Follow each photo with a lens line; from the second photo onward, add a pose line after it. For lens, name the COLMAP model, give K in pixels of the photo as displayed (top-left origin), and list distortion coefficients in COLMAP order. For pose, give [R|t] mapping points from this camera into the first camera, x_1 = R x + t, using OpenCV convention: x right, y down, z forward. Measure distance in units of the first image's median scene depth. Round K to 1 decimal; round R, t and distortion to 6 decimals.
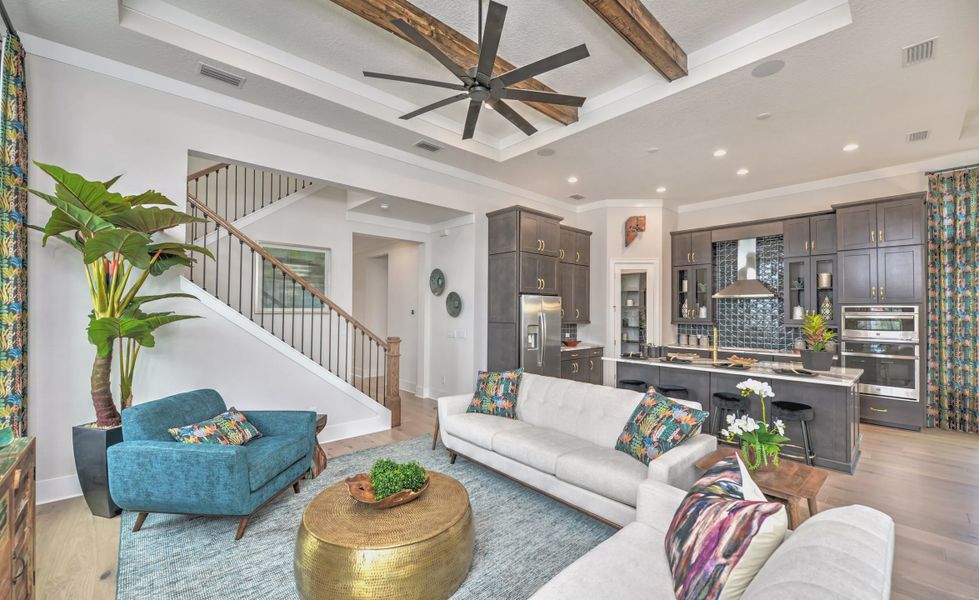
lens RADIAL K [[390.9, 0, 488.8], [0, 390.9, 302.5], [0, 0, 1]] dist [-0.008407, -0.000093]
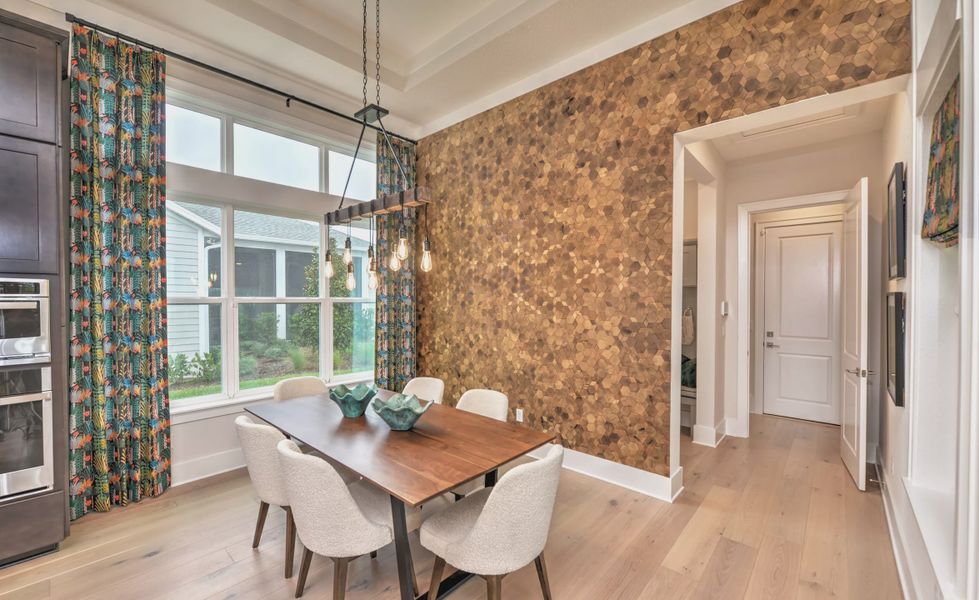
lens RADIAL K [[390.9, 0, 491.1], [0, 390.9, 304.5], [0, 0, 1]] dist [-0.008407, -0.000093]
pose [[-0.106160, -0.019460, 0.994159, 0.592571], [-0.015617, 0.999718, 0.017901, 0.021429], [-0.994226, -0.013625, -0.106434, 0.522134]]
